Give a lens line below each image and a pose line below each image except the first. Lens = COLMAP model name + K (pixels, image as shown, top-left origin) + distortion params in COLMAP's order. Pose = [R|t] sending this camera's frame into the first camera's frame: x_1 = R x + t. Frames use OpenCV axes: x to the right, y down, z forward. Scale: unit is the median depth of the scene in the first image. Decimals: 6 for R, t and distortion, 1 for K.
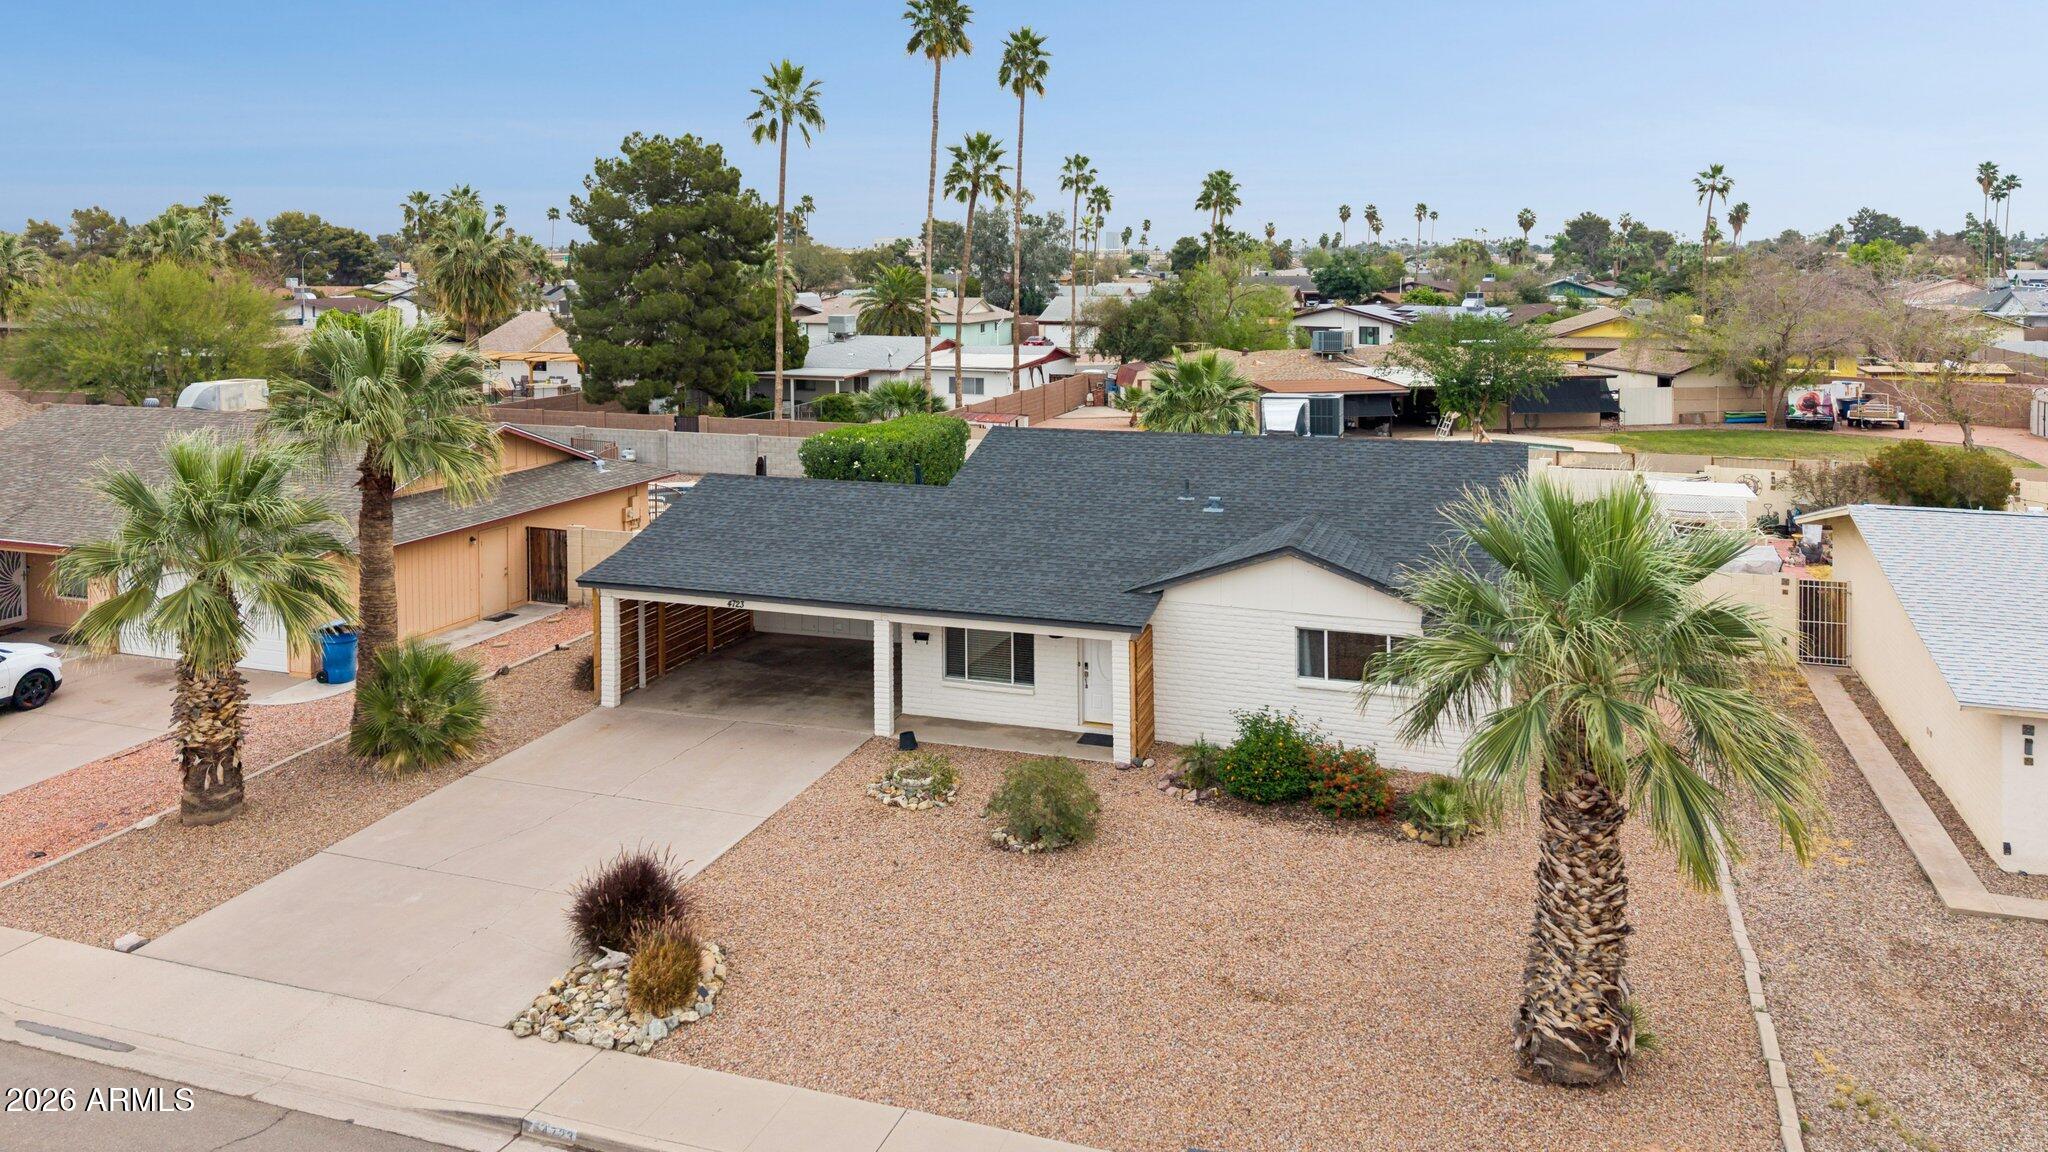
lens RADIAL K [[1438.9, 0, 1027.9], [0, 1438.9, 244.5], [0, 0, 1]] dist [0.007686, 0.005979]
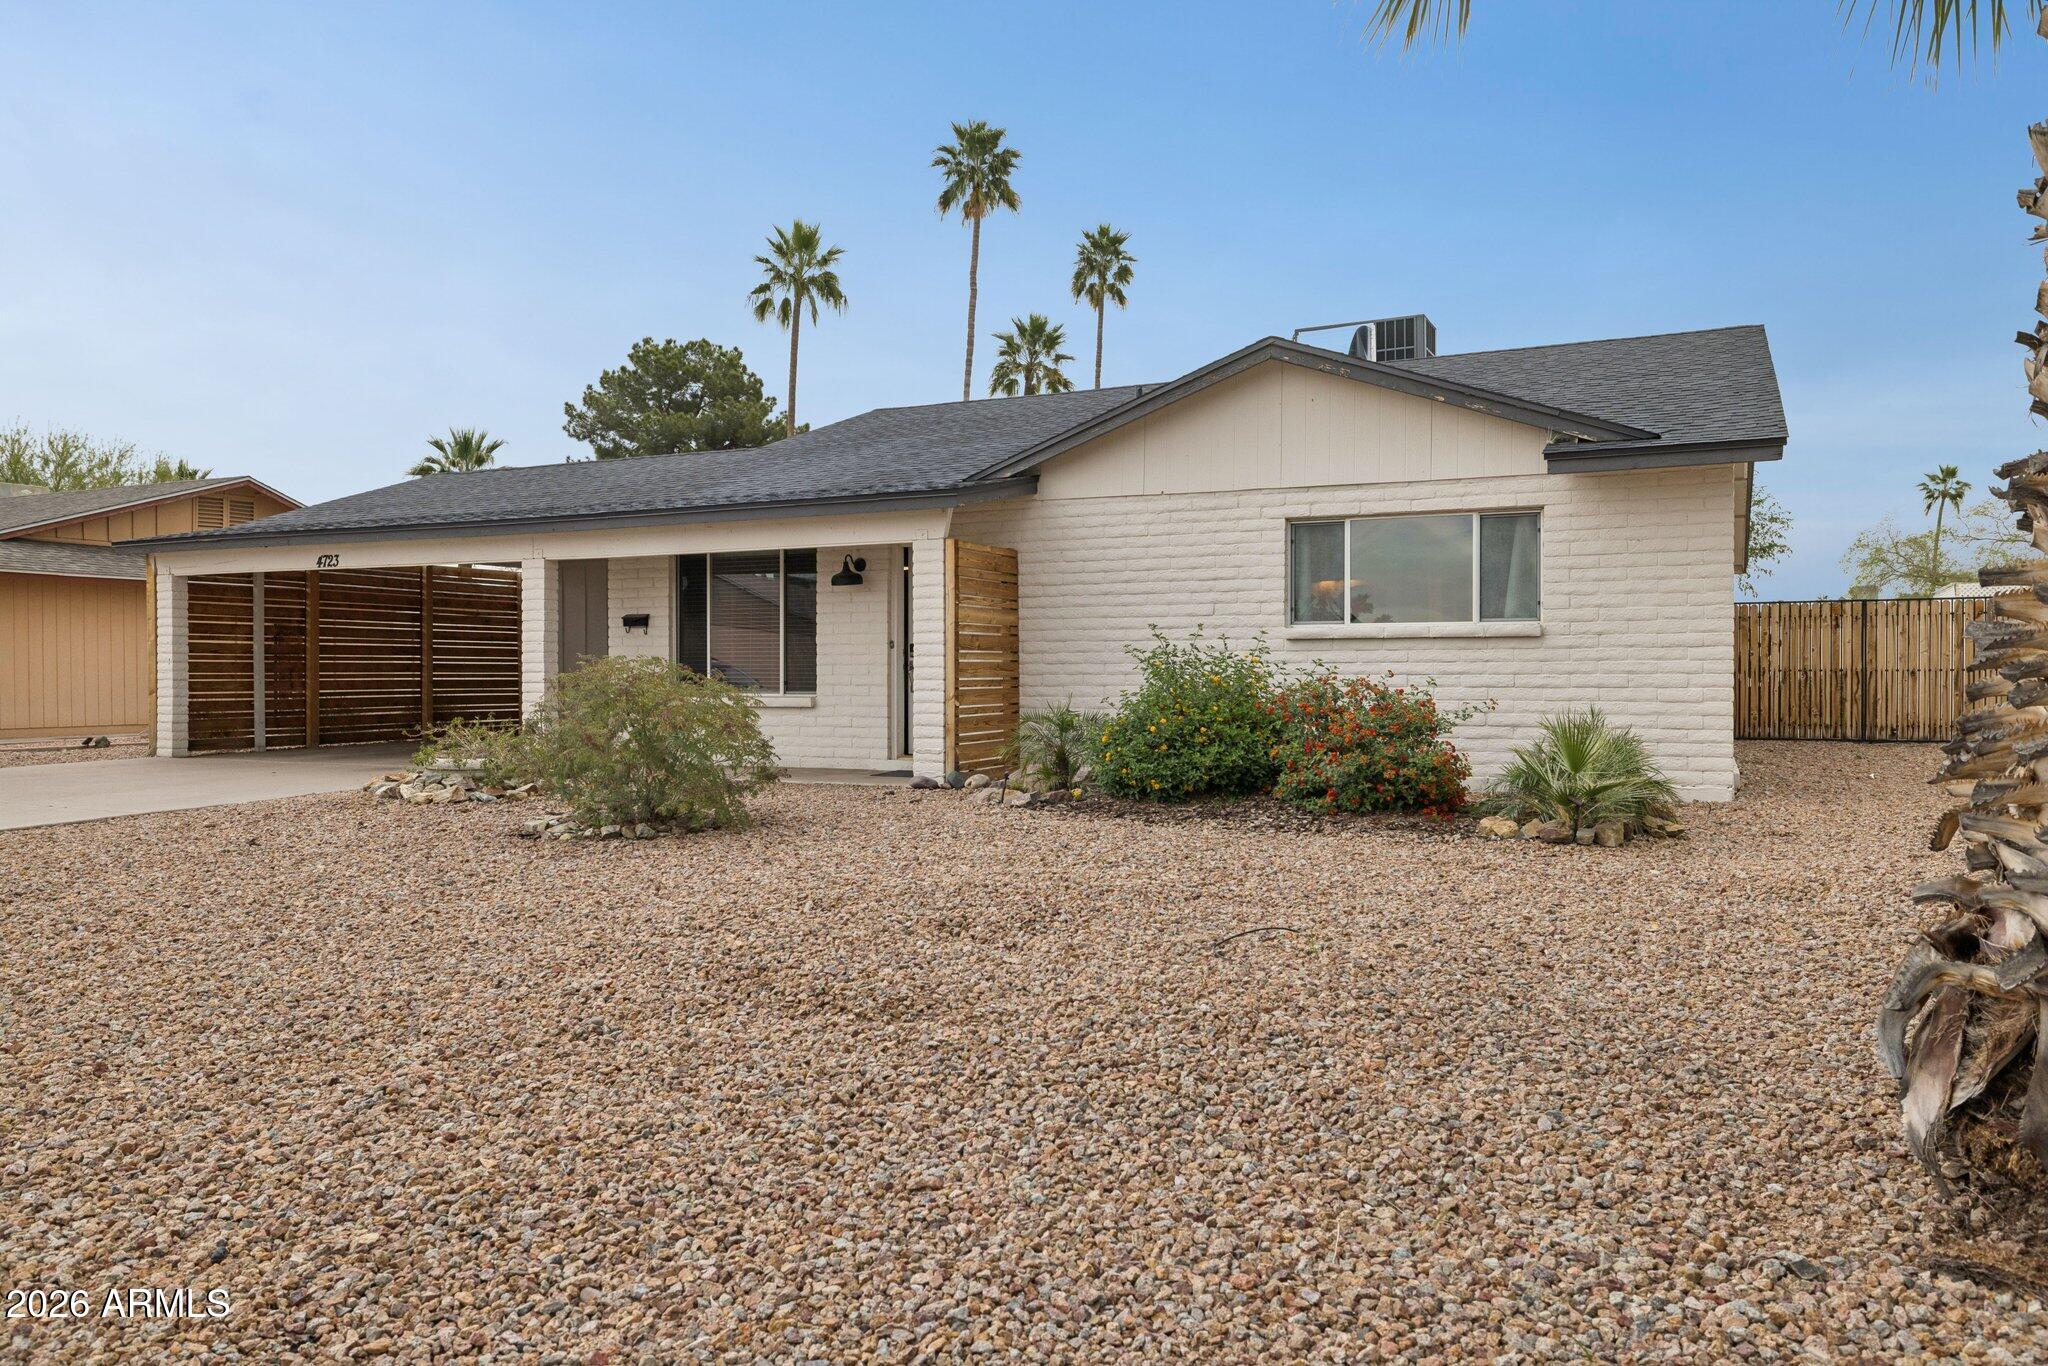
lens RADIAL K [[1412.8, 0, 1028.7], [0, 1412.8, 650.9], [0, 0, 1]] dist [0.003350, 0.002625]
pose [[0.993368, 0.005721, -0.114835, 0.136249], [-0.006066, 0.999978, -0.002654, 0.274239], [0.114817, 0.003333, 0.993381, 0.446686]]
